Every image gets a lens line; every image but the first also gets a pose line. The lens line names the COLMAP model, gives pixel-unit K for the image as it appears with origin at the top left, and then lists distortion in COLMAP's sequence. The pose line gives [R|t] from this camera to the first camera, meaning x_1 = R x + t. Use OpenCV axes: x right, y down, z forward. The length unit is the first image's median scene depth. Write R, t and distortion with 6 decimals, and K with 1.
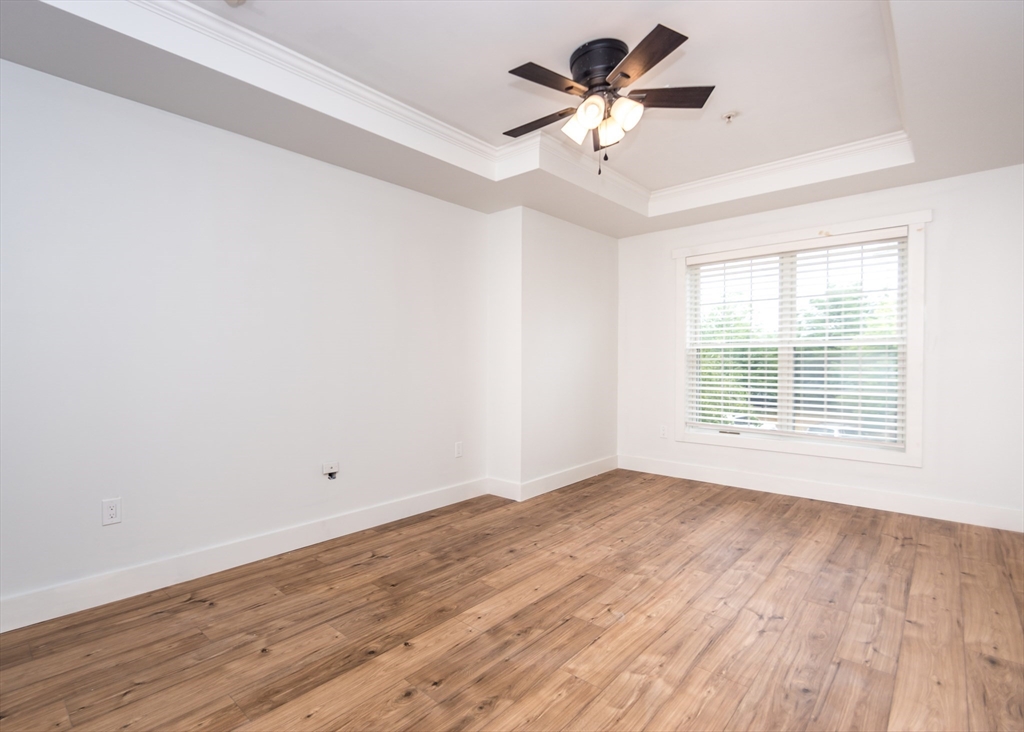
lens RADIAL K [[515.5, 0, 508.4], [0, 515.5, 363.0], [0, 0, 1]] dist [0.006080, -0.000713]
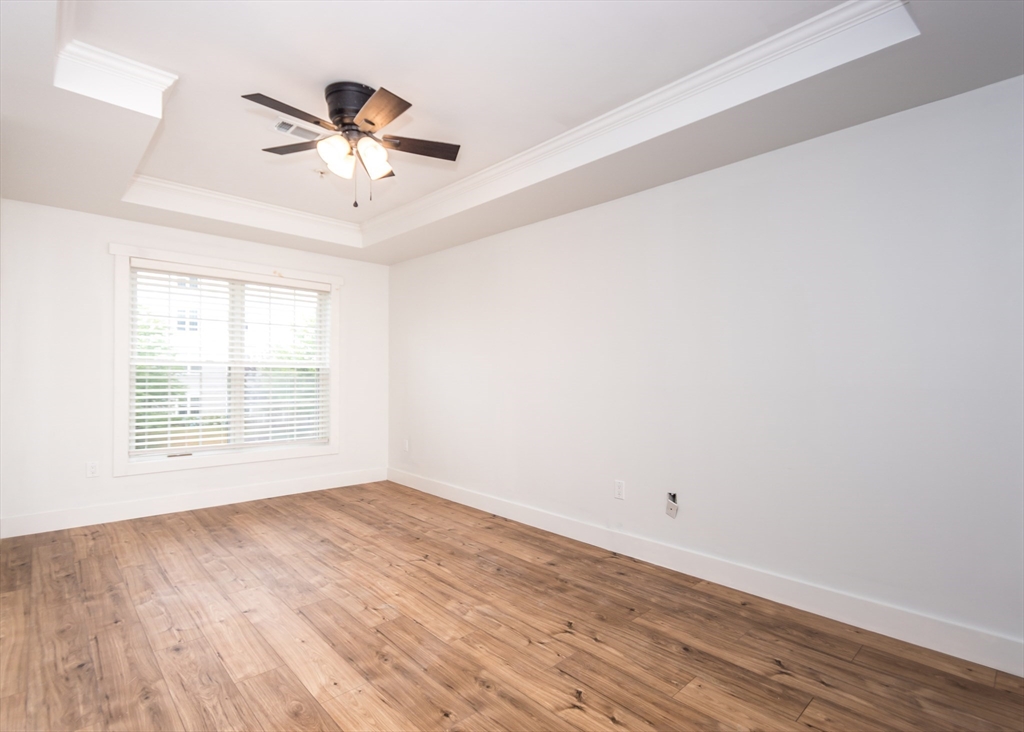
lens RADIAL K [[500.3, 0, 508.5], [0, 500.3, 372.2], [0, 0, 1]] dist [-0.001535, -0.000807]
pose [[0.065912, 0.010825, 0.997767, -0.738995], [-0.002355, 0.999940, -0.010693, -0.015209], [-0.997823, -0.001645, 0.065933, 0.555507]]
